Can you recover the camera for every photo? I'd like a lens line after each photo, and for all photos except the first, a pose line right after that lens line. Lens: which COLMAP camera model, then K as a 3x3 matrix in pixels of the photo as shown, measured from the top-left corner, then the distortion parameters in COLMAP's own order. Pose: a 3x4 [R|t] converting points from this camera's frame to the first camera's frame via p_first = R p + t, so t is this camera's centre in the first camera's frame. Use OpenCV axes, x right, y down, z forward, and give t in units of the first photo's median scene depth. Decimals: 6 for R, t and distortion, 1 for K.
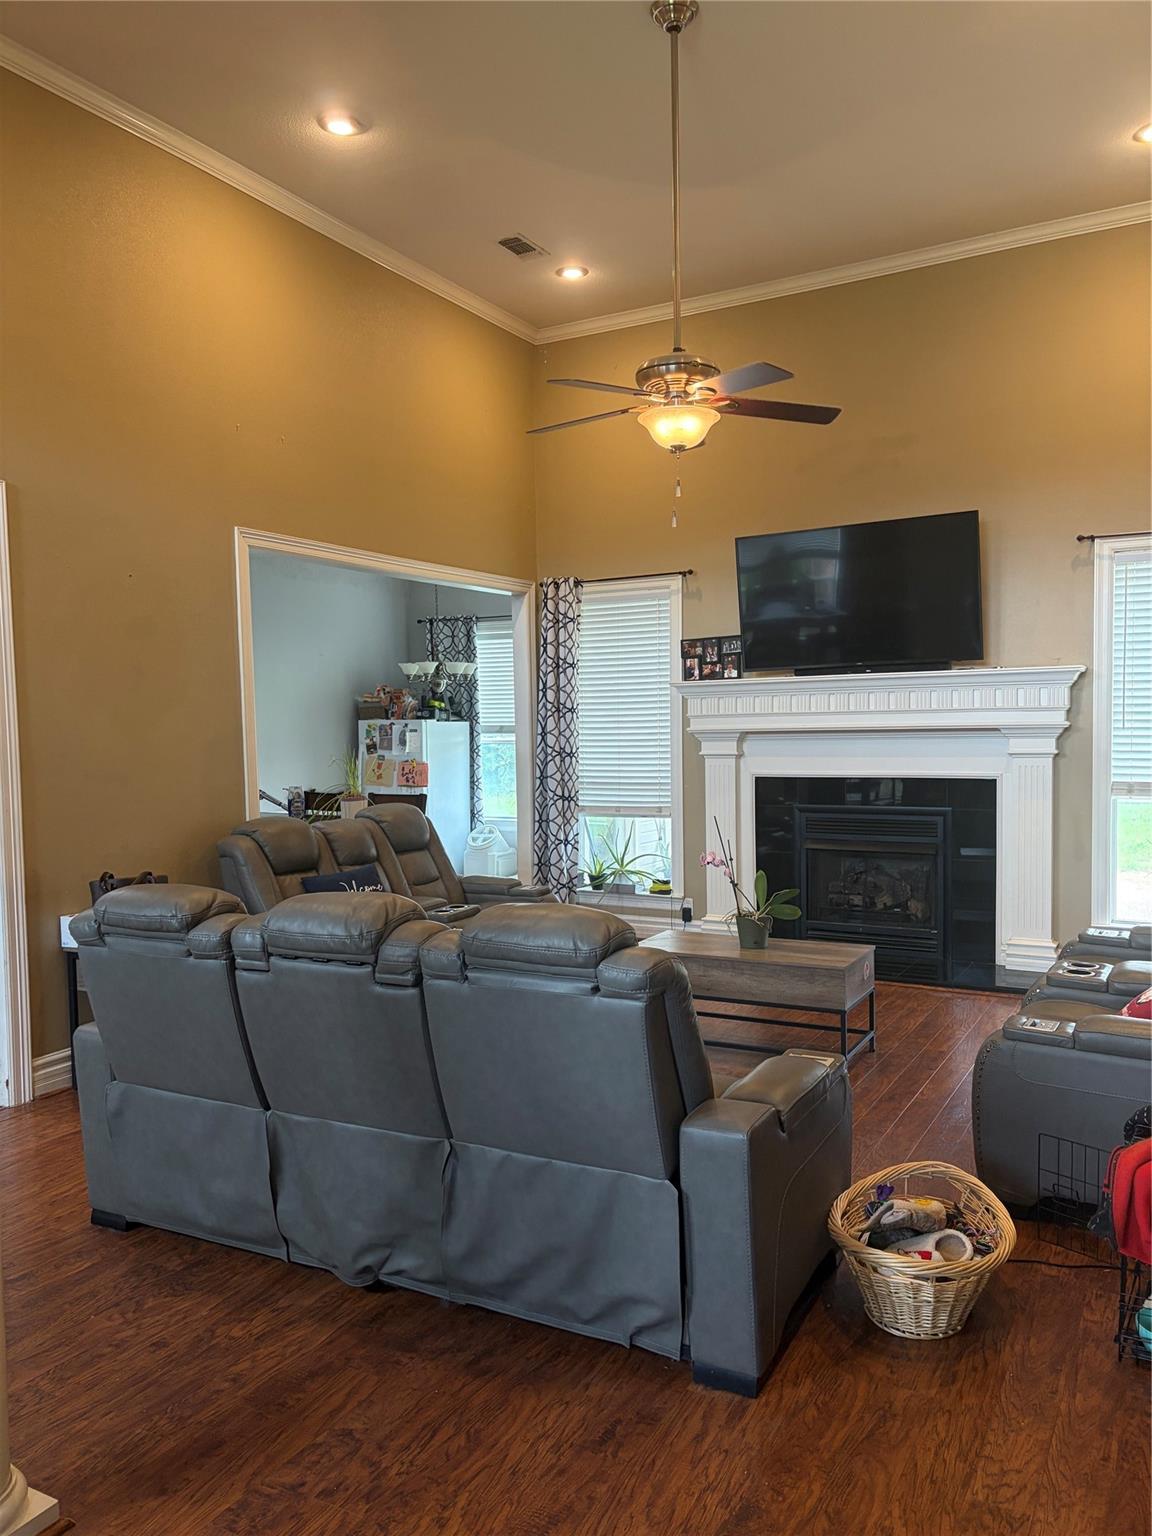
lens RADIAL K [[1169.2, 0, 580.7], [0, 1169.2, 778.8], [0, 0, 1]] dist [0.047702, -0.025300]
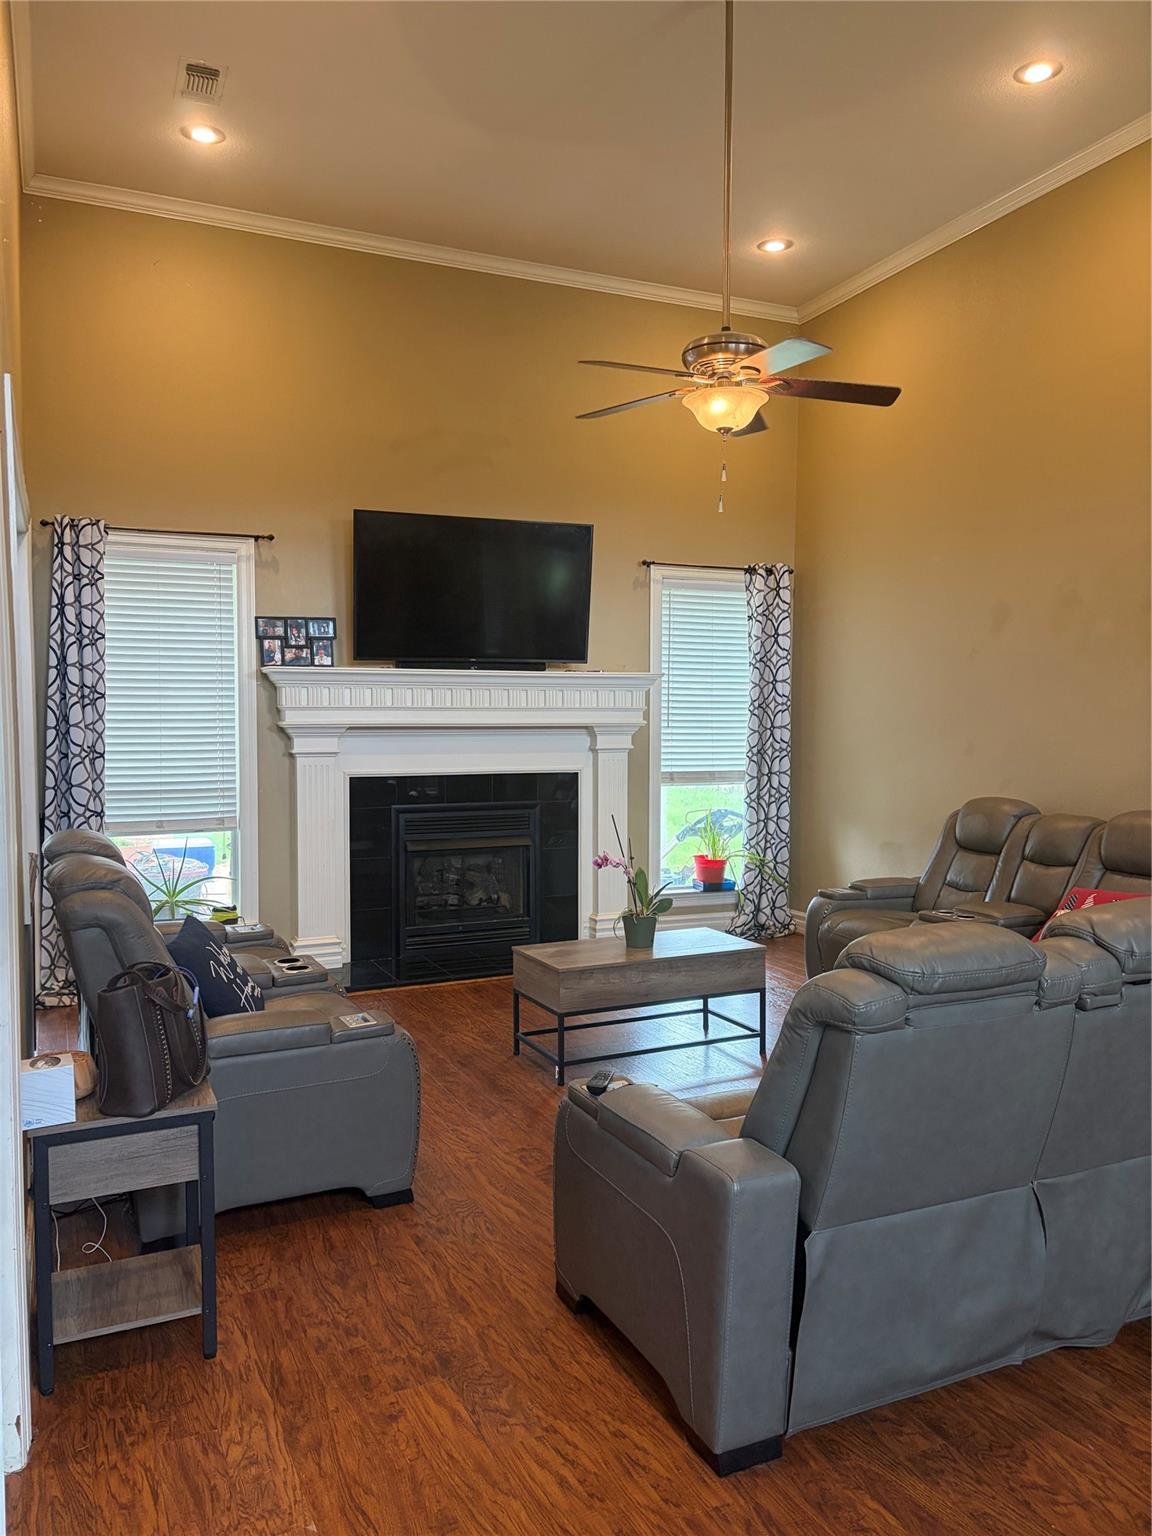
lens RADIAL K [[1169.2, 0, 575.5], [0, 1169.2, 771.2], [0, 0, 1]] dist [0.047702, -0.025300]
pose [[0.584036, -0.021874, 0.811433, -0.475112], [0.027542, 0.999595, 0.007123, -0.007878], [-0.811261, 0.018189, 0.584402, 0.330873]]
